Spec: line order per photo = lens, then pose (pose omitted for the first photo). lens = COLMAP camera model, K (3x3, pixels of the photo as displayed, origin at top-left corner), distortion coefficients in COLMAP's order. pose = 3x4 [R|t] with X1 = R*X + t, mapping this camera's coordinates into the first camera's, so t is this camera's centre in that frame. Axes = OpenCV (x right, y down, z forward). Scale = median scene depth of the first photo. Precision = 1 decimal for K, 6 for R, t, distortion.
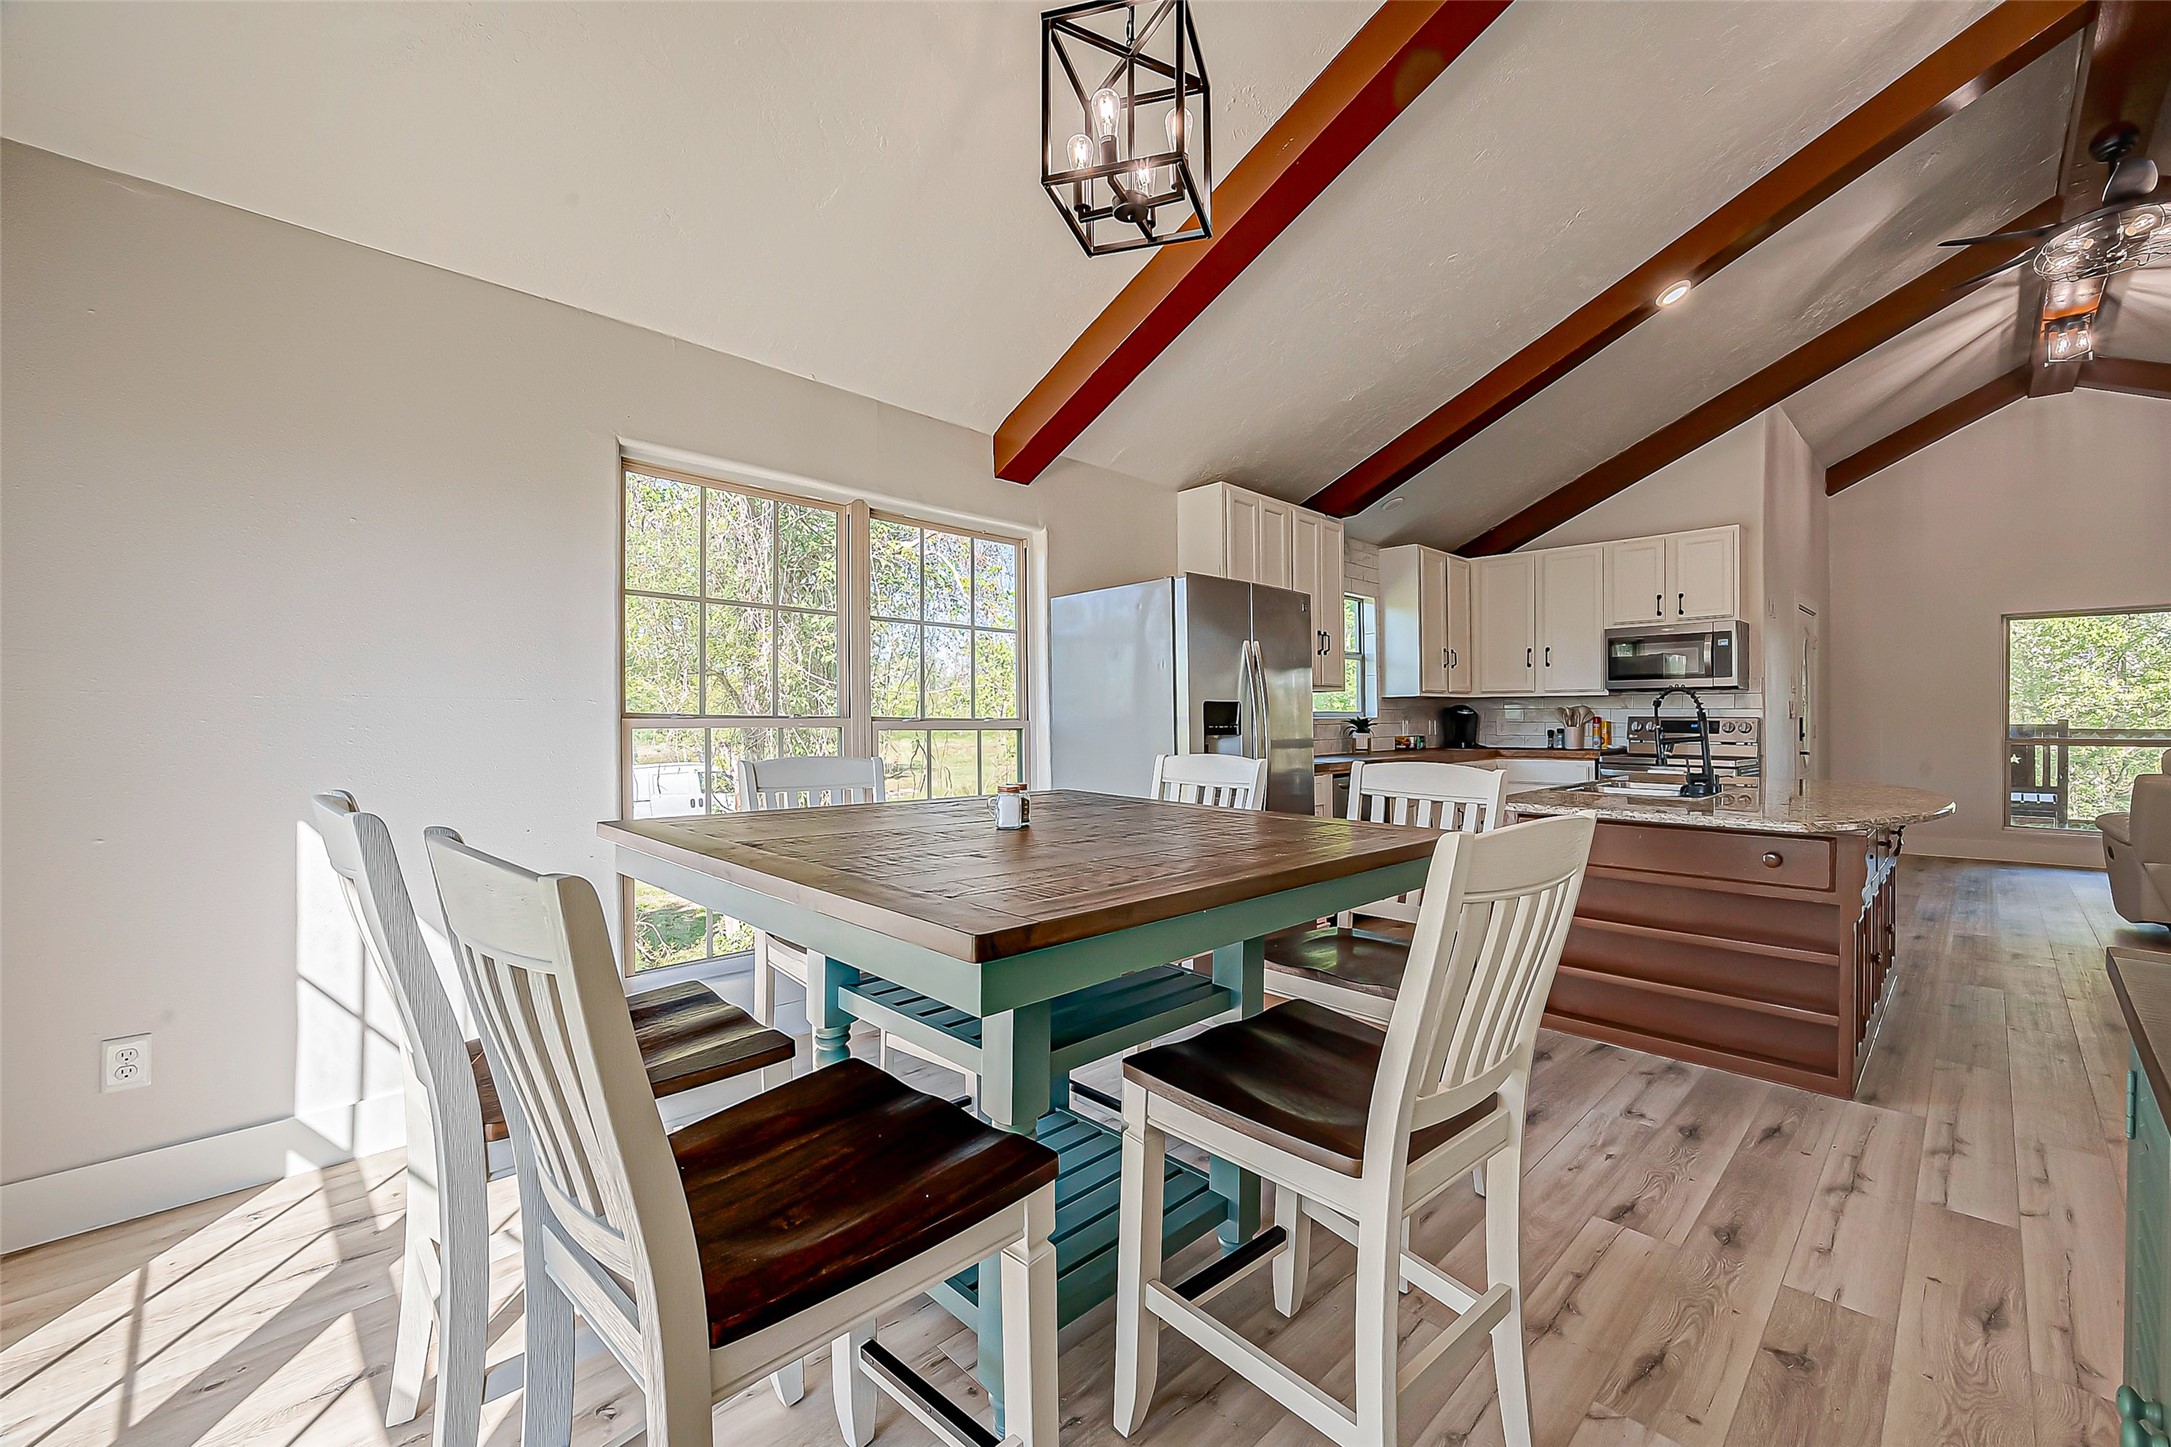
lens RADIAL K [[883.2, 0, 1133.7], [0, 883.2, 720.7], [0, 0, 1]] dist [0.001597, 0.000192]
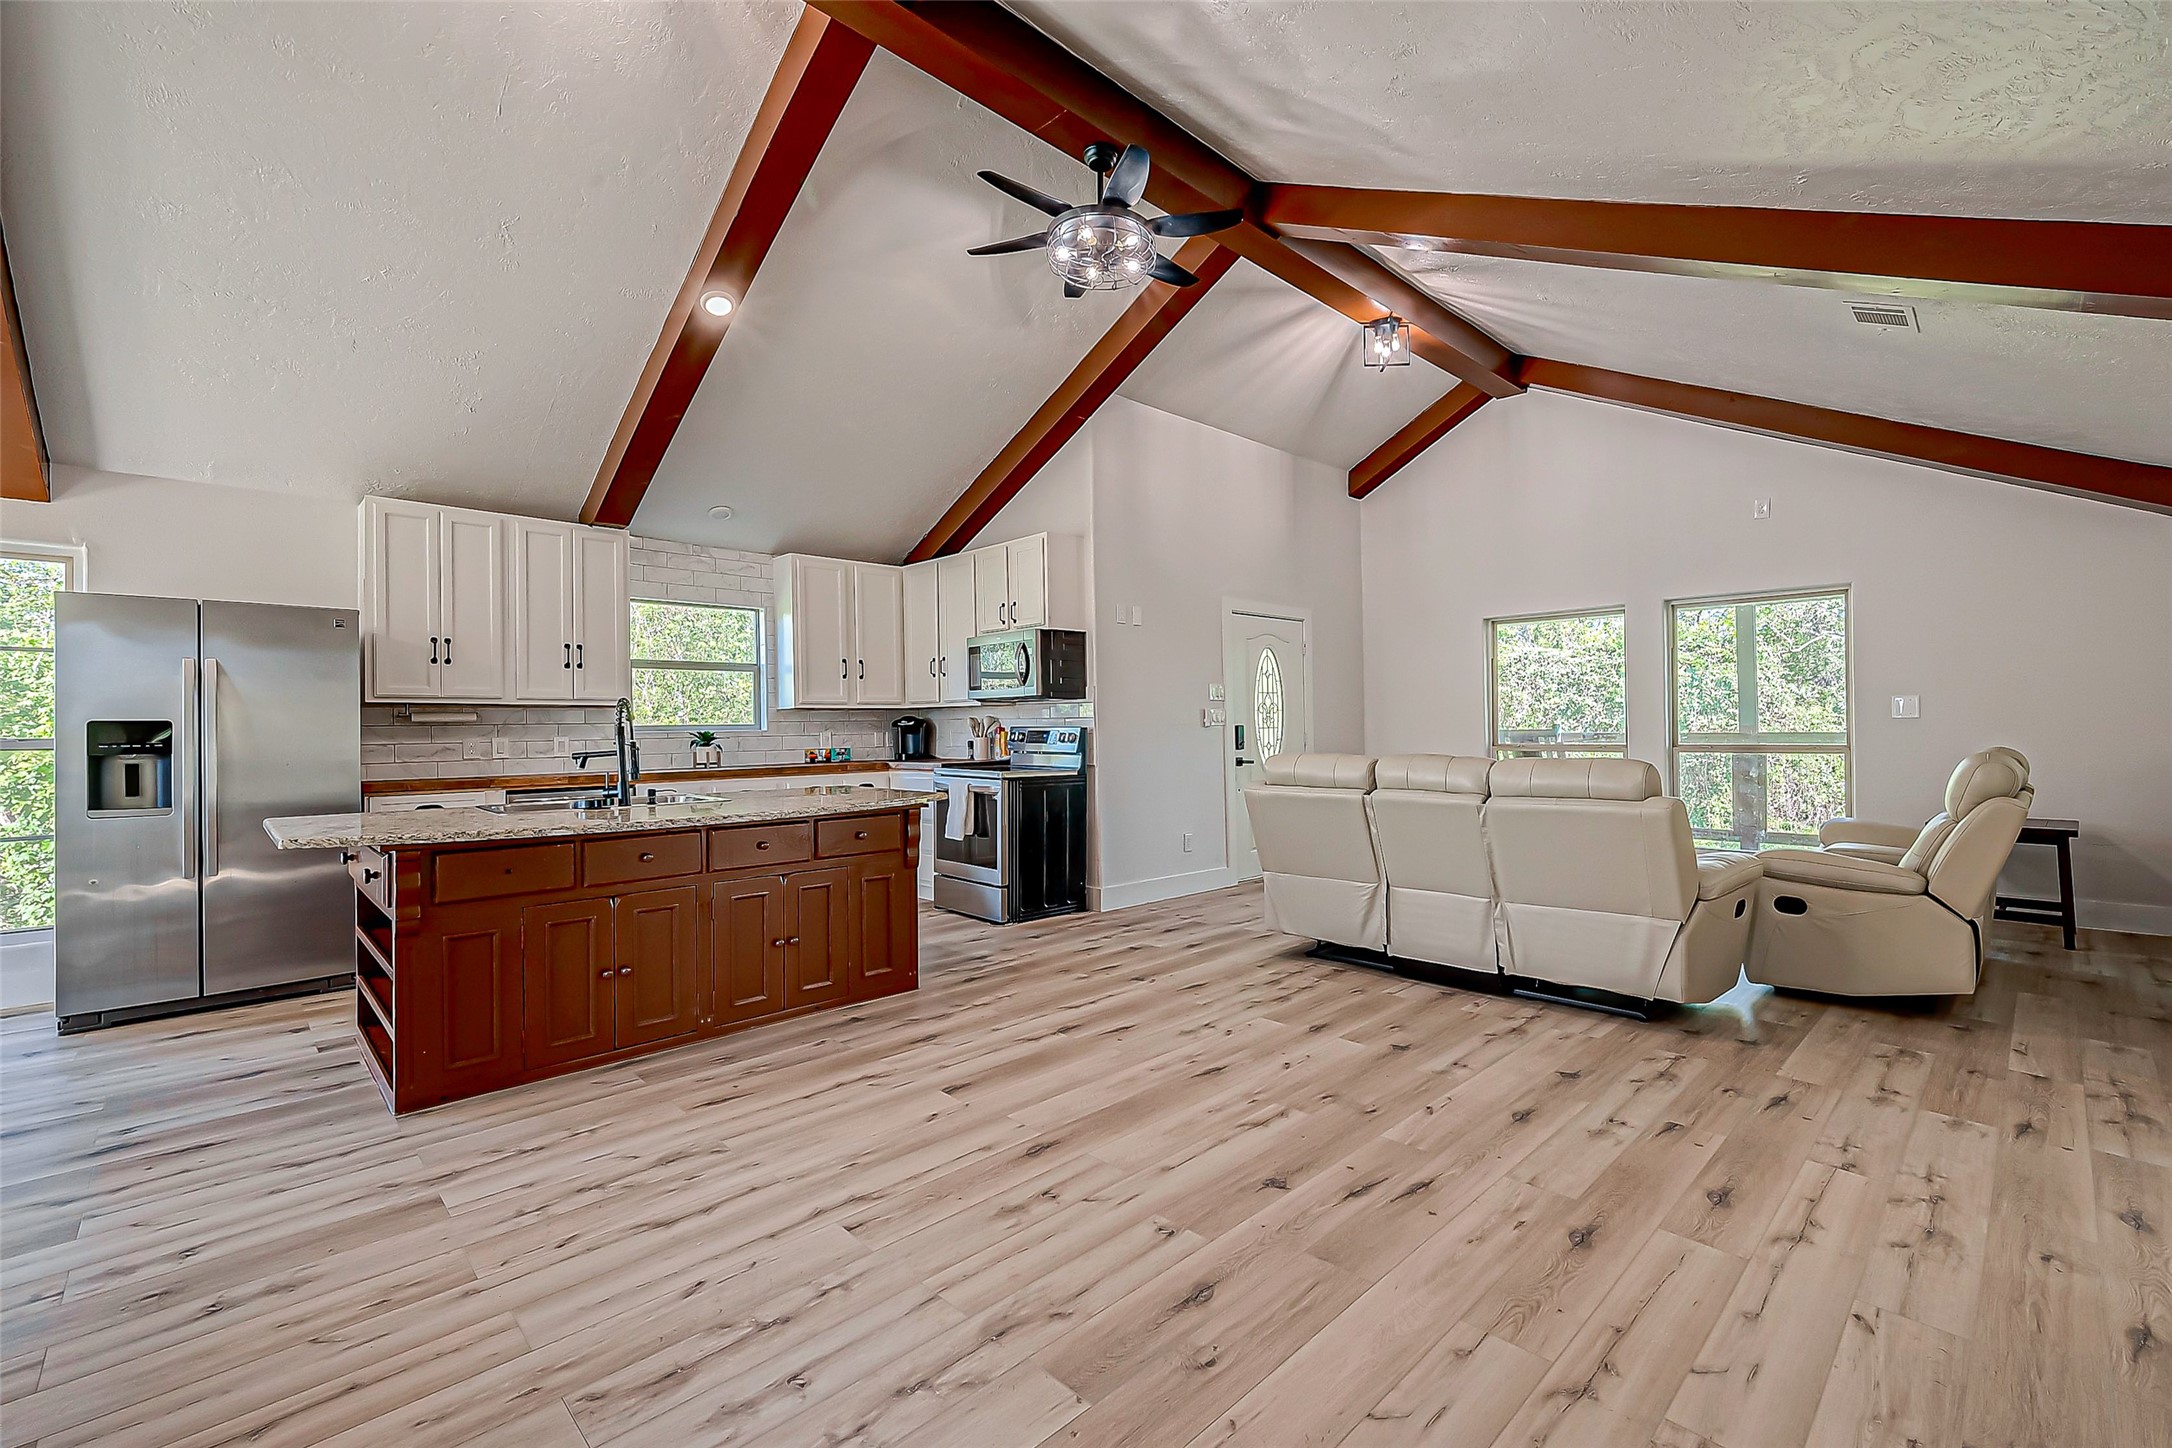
lens RADIAL K [[916.9, 0, 1173.2], [0, 916.9, 723.1], [0, 0, 1]] dist [-0.001115, -0.000278]
pose [[0.999933, -0.009478, 0.006707, 0.771286], [0.009524, 0.999931, -0.006892, -0.000369], [-0.006641, 0.006955, 0.999954, -0.022054]]
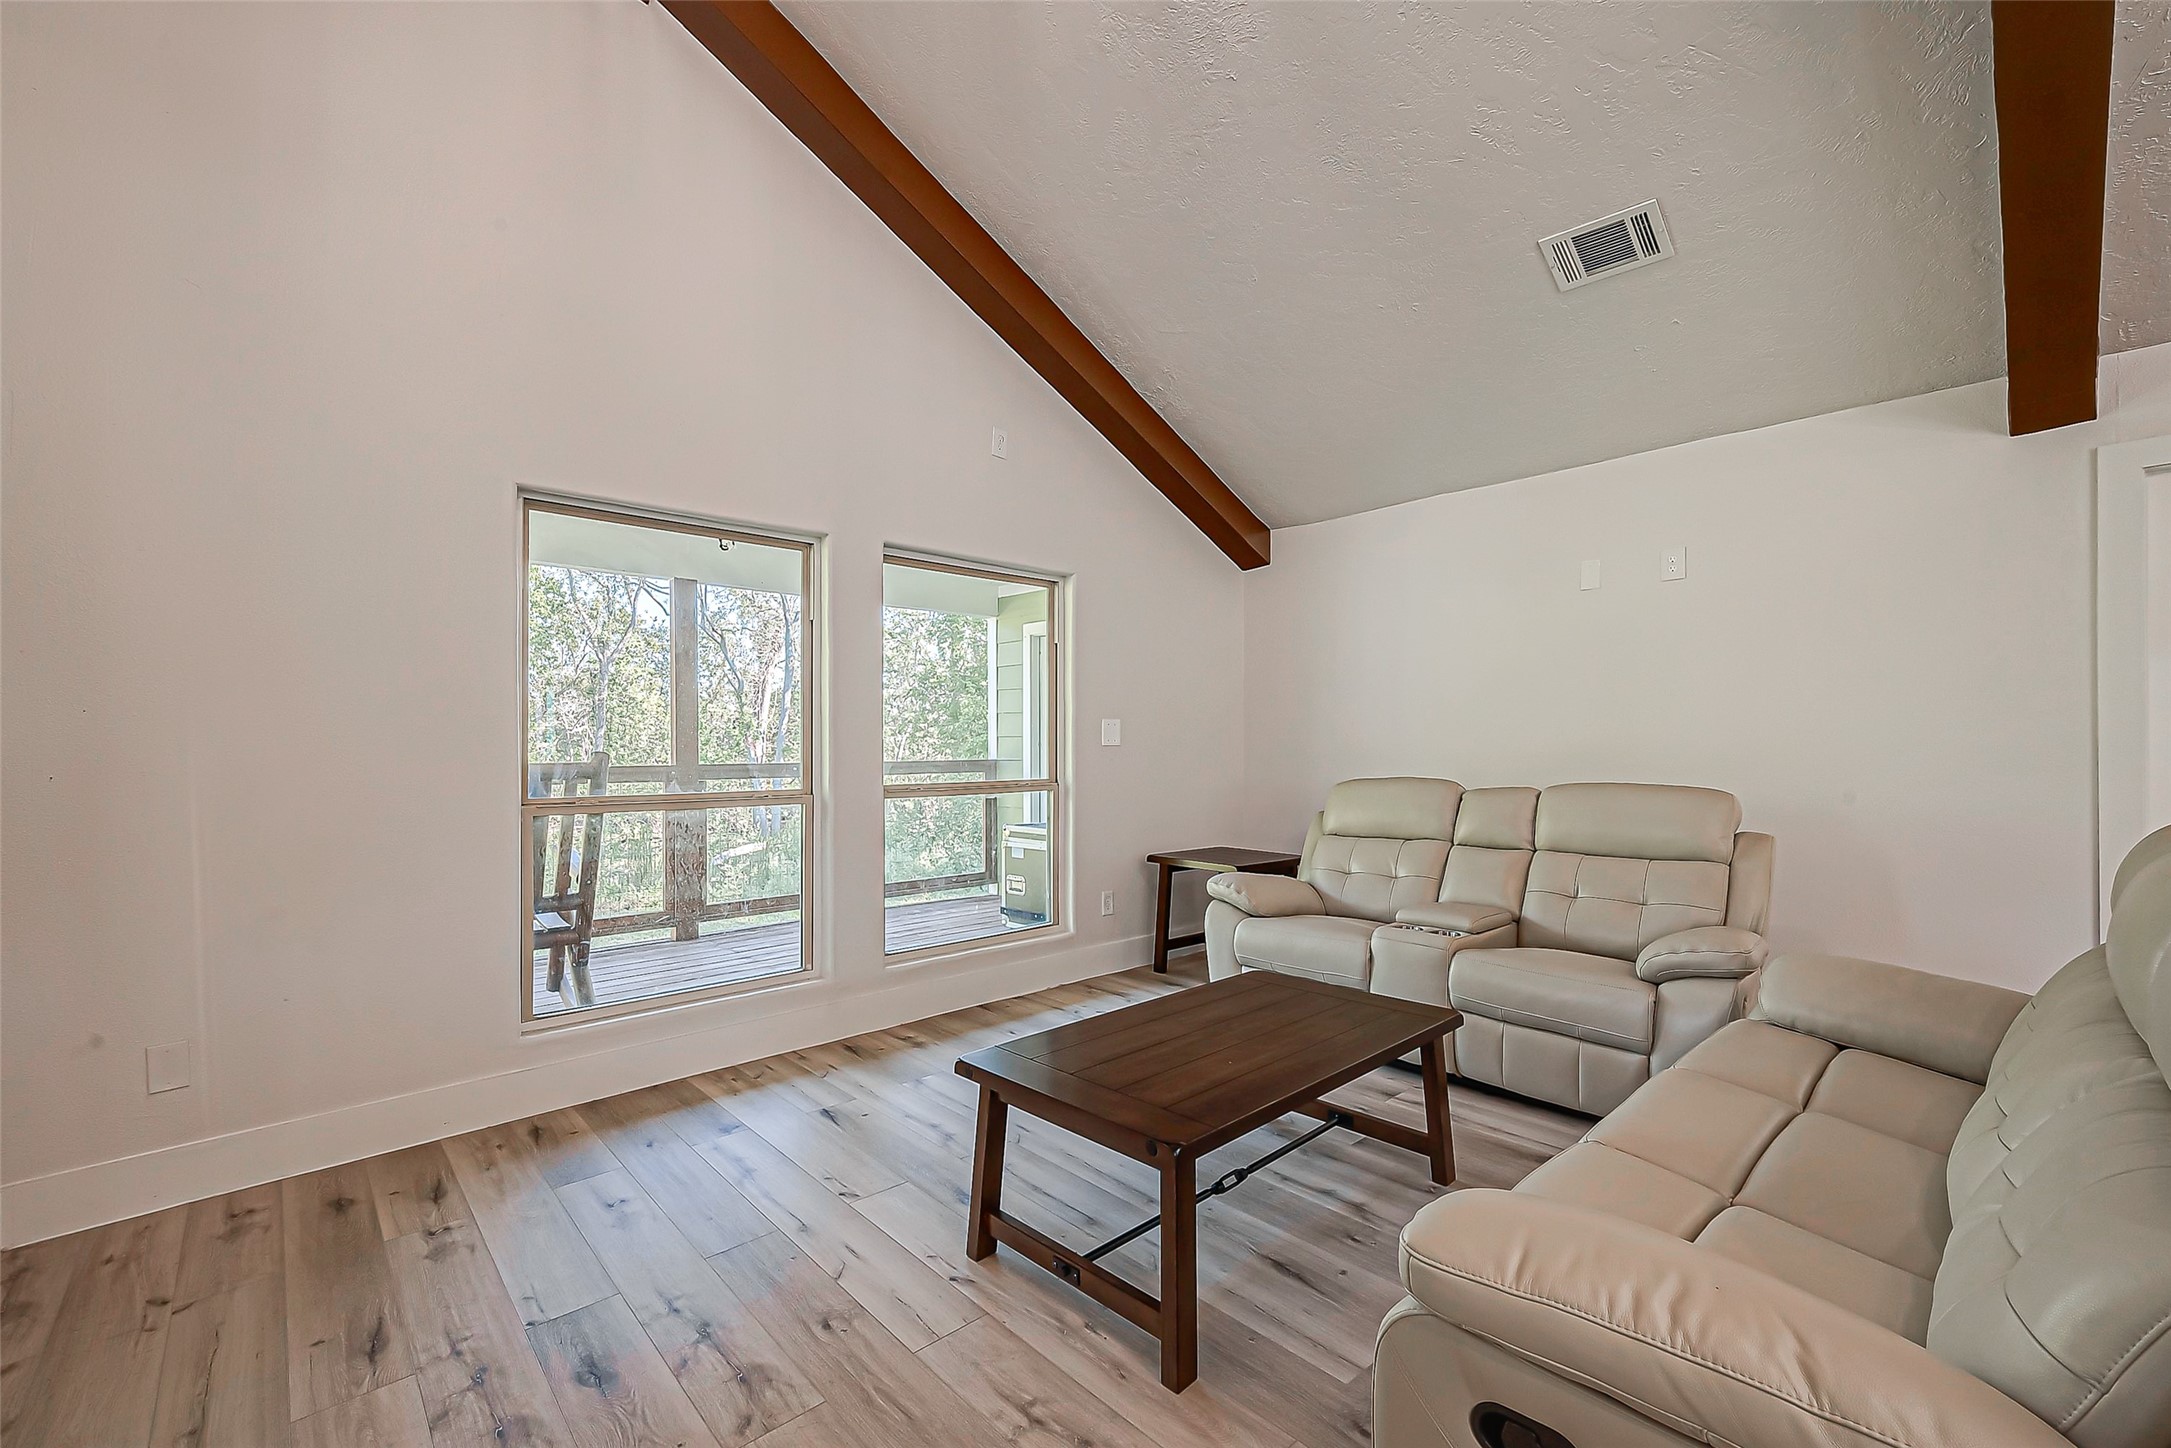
lens RADIAL K [[877.7, 0, 1044.8], [0, 877.7, 744.0], [0, 0, 1]] dist [-0.002512, -0.000237]
pose [[0.085115, 0.001347, 0.996370, 0.747028], [0.007080, 0.999973, -0.001956, -0.005890], [-0.996346, 0.007221, 0.085103, 0.900739]]
